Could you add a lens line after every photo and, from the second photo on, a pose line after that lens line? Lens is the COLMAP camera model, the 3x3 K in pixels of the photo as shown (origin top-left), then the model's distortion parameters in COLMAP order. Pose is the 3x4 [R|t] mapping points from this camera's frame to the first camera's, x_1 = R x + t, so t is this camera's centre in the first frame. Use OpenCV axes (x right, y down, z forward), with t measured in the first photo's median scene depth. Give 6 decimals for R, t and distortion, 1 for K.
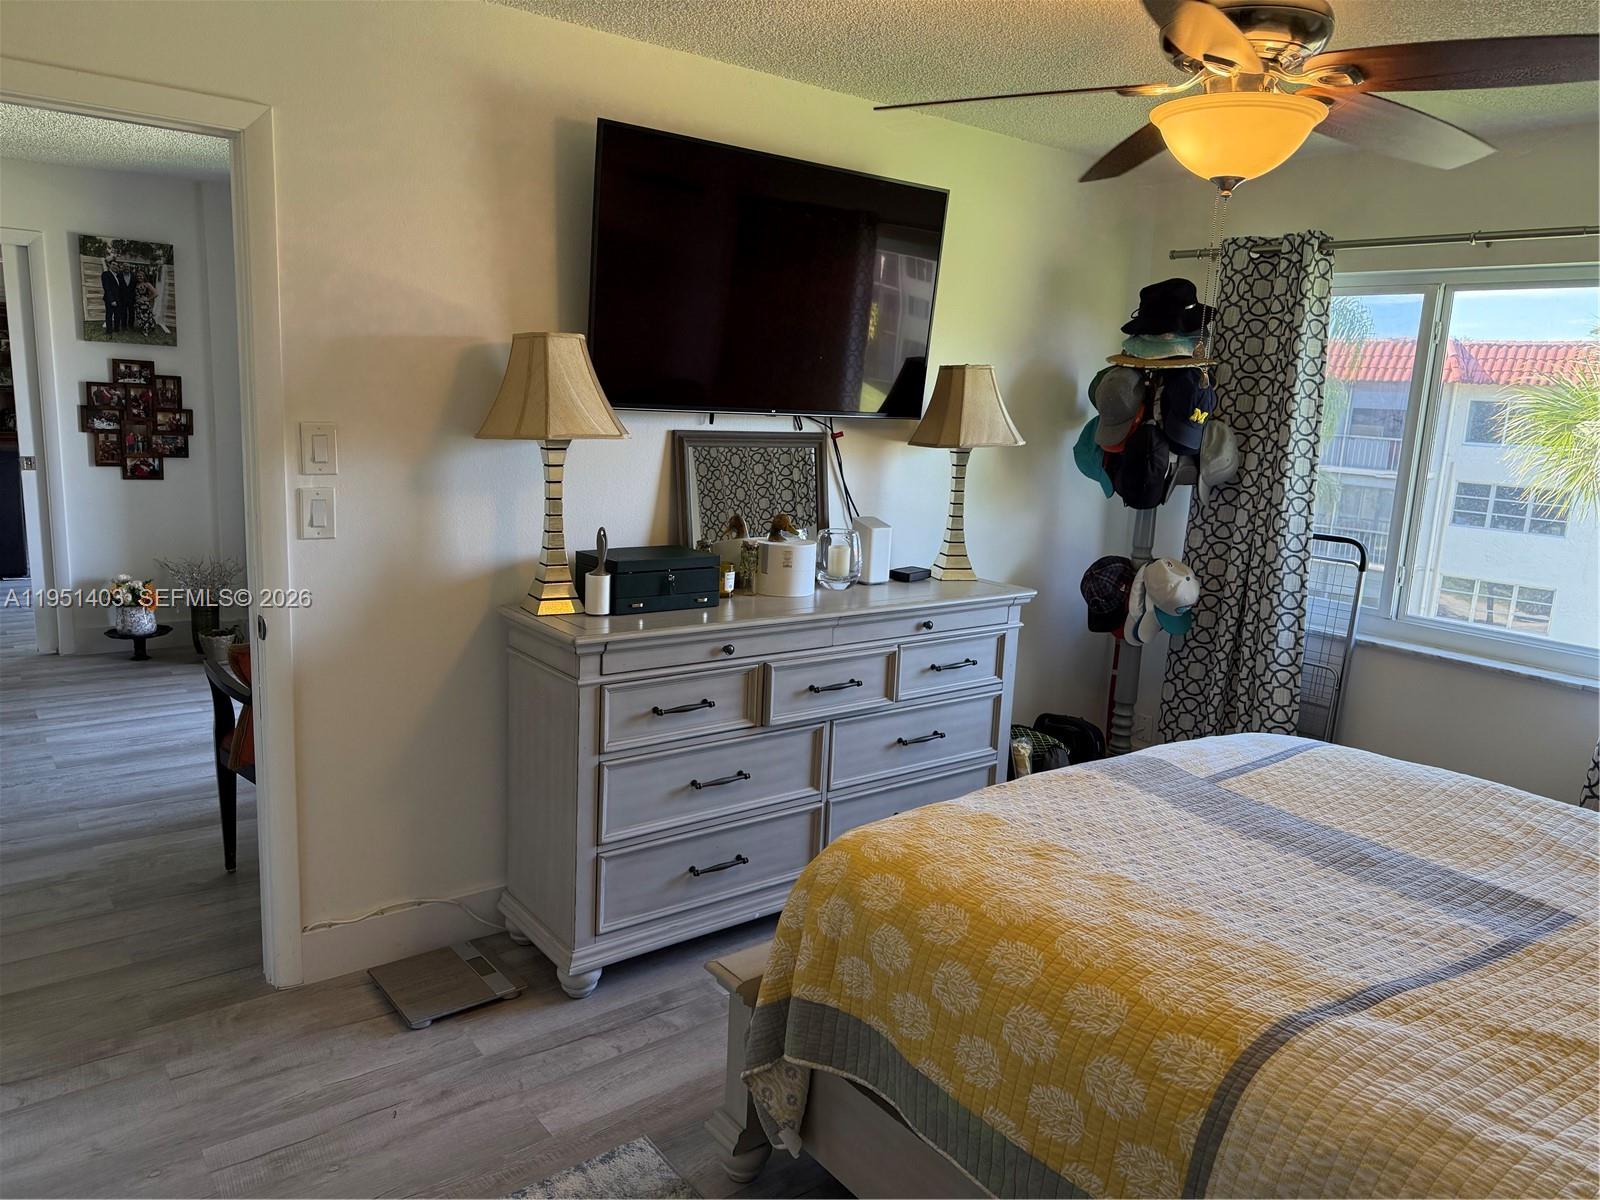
lens RADIAL K [[1129.4, 0, 796.3], [0, 1129.4, 609.4], [0, 0, 1]] dist [0.122649, -0.176578]
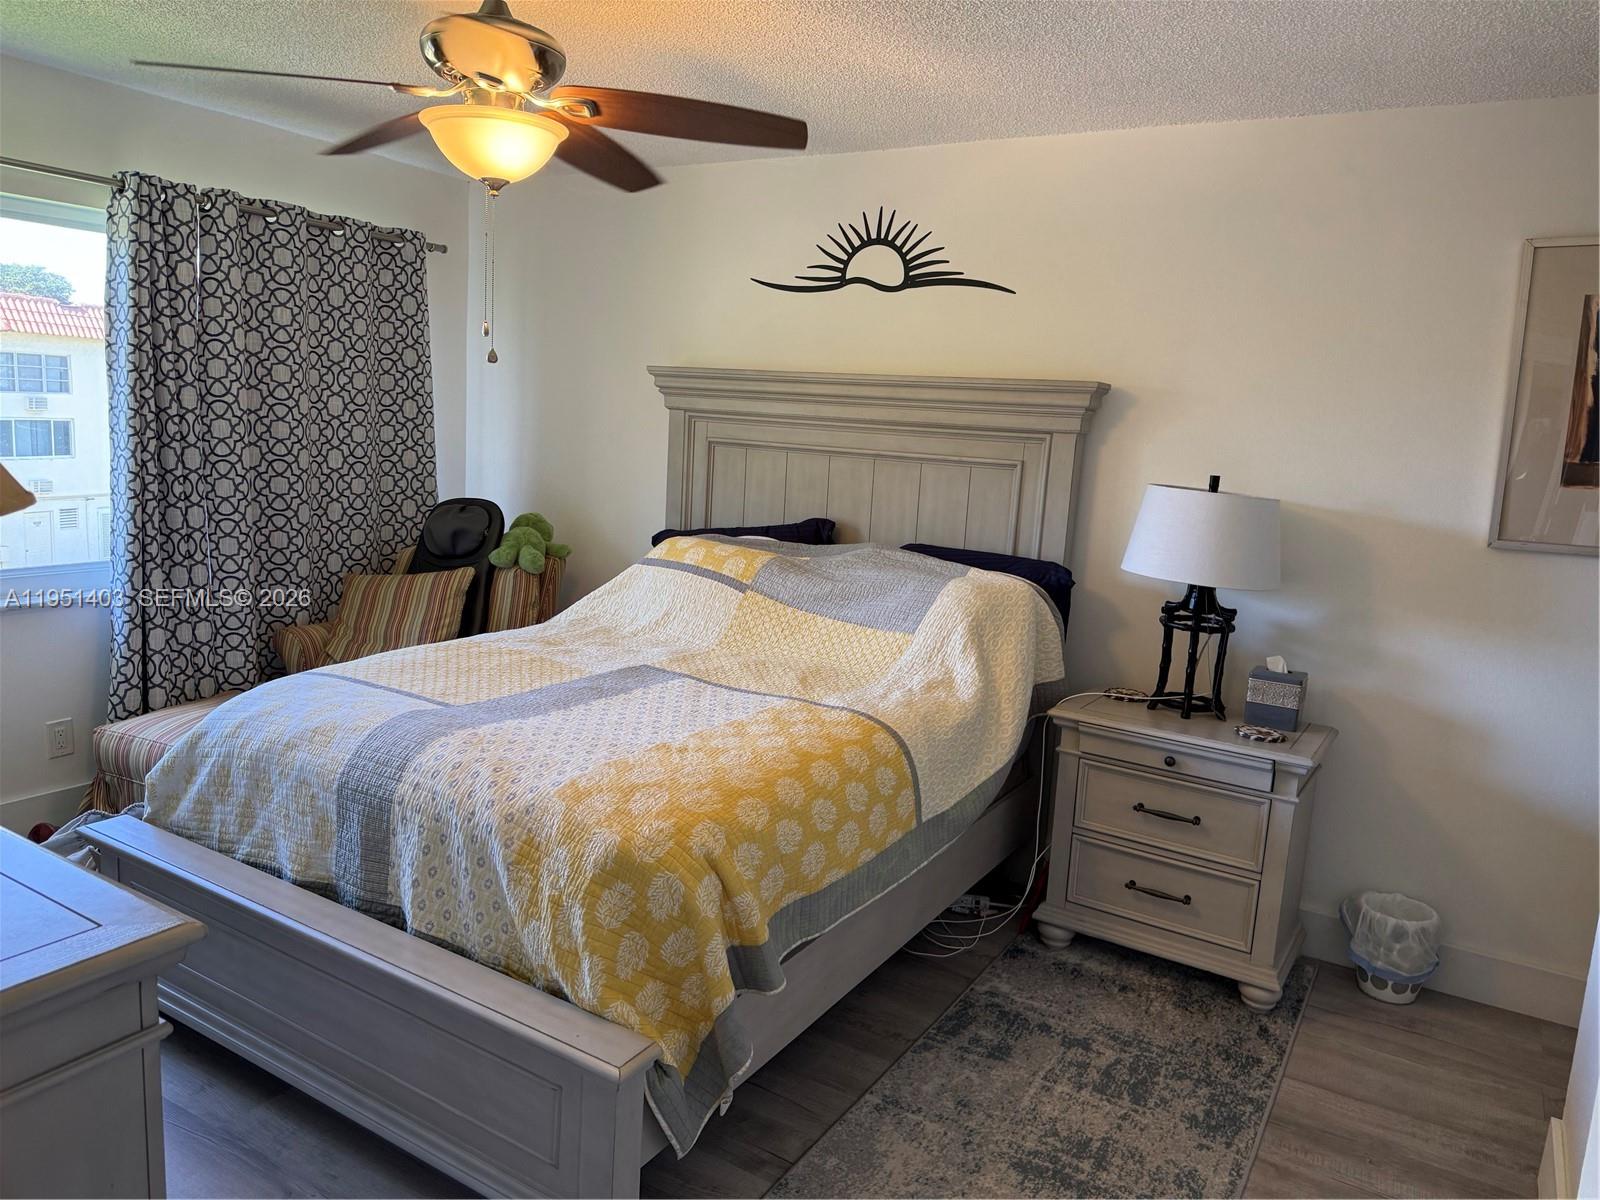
lens RADIAL K [[1129.4, 0, 796.3], [0, 1129.4, 609.4], [0, 0, 1]] dist [0.122649, -0.176578]
pose [[-0.336967, -0.242000, 0.909884, -0.972576], [0.120886, 0.947284, 0.296716, -0.305045], [-0.933724, 0.209975, -0.289949, 1.244299]]
